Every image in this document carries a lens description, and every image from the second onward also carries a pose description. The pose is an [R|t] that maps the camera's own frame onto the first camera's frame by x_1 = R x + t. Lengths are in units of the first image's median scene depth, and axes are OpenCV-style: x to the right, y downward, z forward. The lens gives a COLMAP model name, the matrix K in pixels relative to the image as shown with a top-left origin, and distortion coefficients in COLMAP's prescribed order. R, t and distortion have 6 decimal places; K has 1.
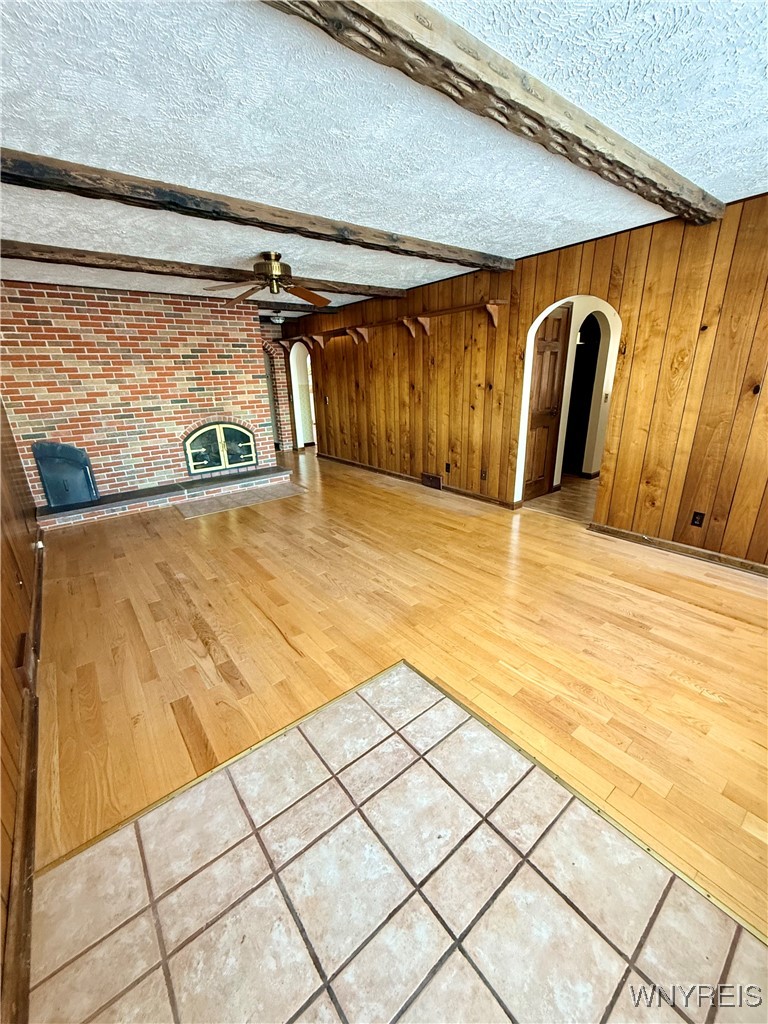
lens RADIAL K [[407.0, 0, 383.8], [0, 407.0, 511.3], [0, 0, 1]] dist [-0.002166, -0.000086]
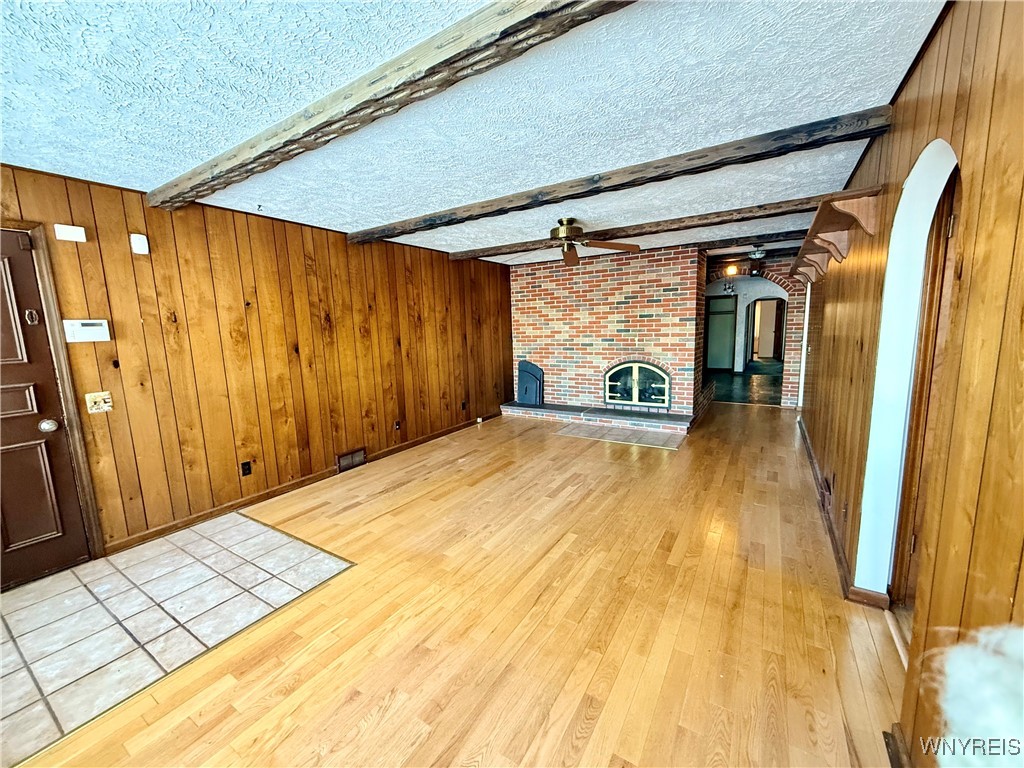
lens RADIAL K [[407.0, 0, 511.7], [0, 407.0, 384.4], [0, 0, 1]] dist [-0.002166, -0.000086]
pose [[0.330310, 0.155611, -0.930957, 0.564447], [-0.284620, 0.956826, 0.058950, -0.153199], [0.899937, 0.245497, 0.360339, 0.399862]]
